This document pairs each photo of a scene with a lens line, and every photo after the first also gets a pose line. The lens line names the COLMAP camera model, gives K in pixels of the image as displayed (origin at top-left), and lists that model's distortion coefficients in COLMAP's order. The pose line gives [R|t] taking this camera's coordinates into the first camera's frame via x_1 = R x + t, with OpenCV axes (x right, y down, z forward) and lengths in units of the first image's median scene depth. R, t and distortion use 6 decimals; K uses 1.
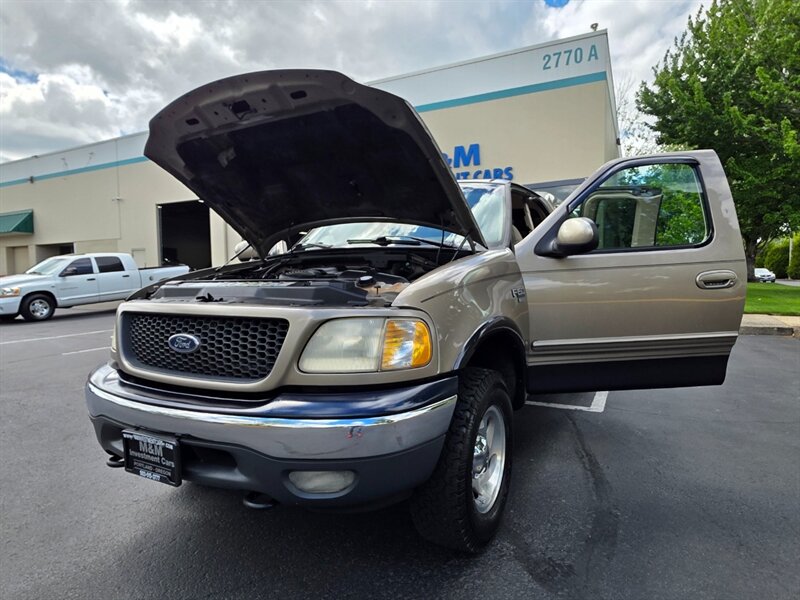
lens RADIAL K [[463.2, 0, 400.0], [0, 463.2, 300.0], [0, 0, 1]] dist [0.000264, -0.000796]
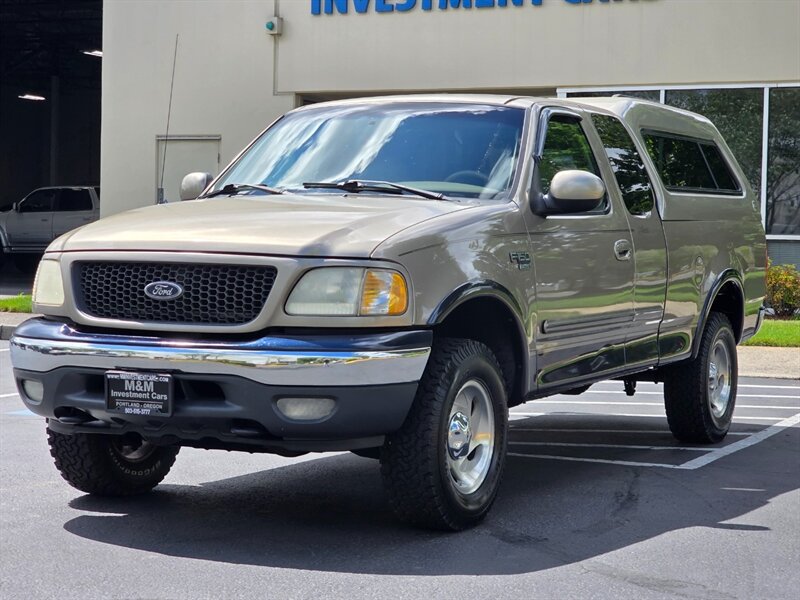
lens RADIAL K [[1607.6, 0, 400.0], [0, 1607.6, 300.0], [0, 0, 1]] dist [0.078294, 0.169714]
pose [[0.999094, 0.030501, 0.029665, -0.052759], [-0.029854, 0.999312, -0.022002, 0.174193], [-0.030316, 0.021096, 0.999318, -2.517652]]
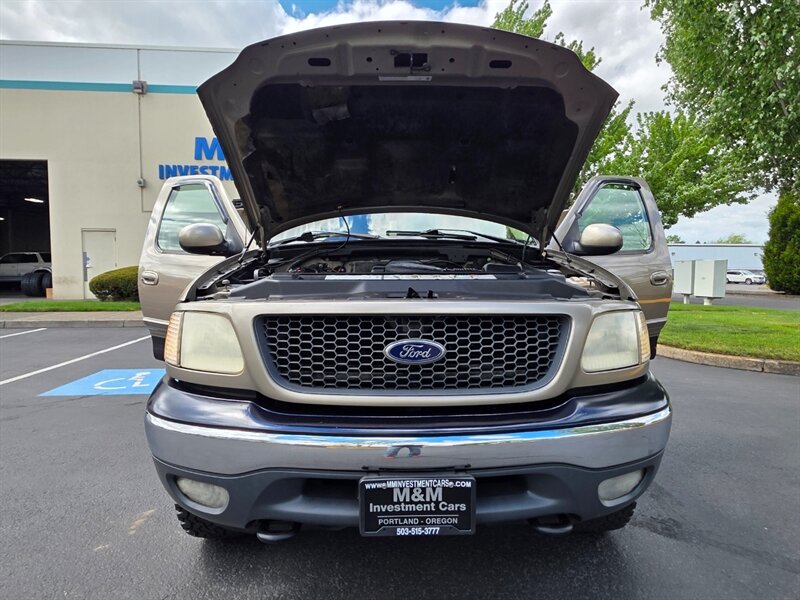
lens RADIAL K [[463.2, 0, 400.0], [0, 463.2, 300.0], [0, 0, 1]] dist [0.000264, -0.000796]
pose [[0.866498, -0.015095, 0.498952, -0.863962], [0.016978, 0.999856, 0.000764, 0.006209], [-0.498891, 0.007809, 0.866629, 0.339999]]
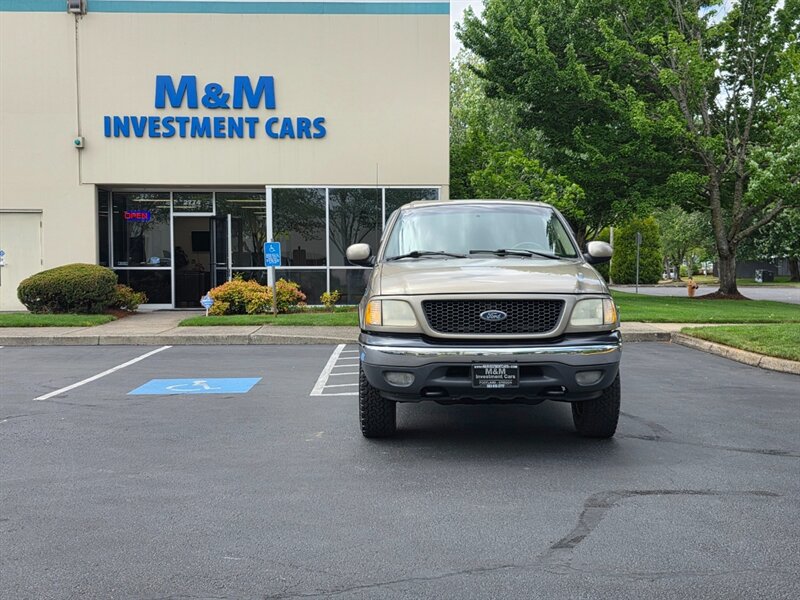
lens RADIAL K [[889.6, 0, 400.0], [0, 889.6, 300.0], [0, 0, 1]] dist [0.085874, -0.000281]
pose [[0.887954, -0.007866, 0.459866, -2.326115], [0.020012, 0.999568, -0.021546, 0.098187], [-0.459497, 0.028334, 0.887727, -1.840820]]
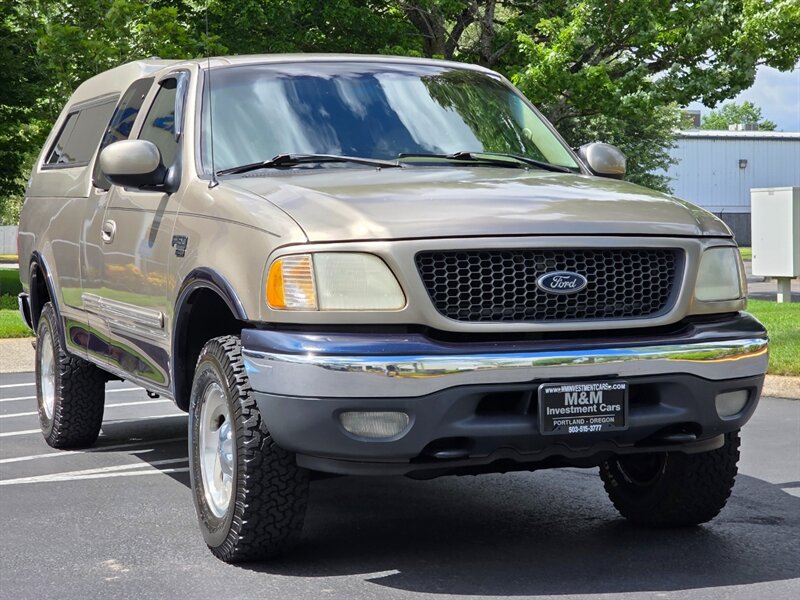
lens RADIAL K [[1747.0, 0, 400.0], [0, 1747.0, 300.0], [0, 0, 1]] dist [-0.018813, 0.146102]
pose [[0.652825, -0.024037, 0.757128, -3.032543], [0.045733, 0.998924, -0.007719, 0.134528], [-0.756127, 0.039665, 0.653221, -0.840409]]
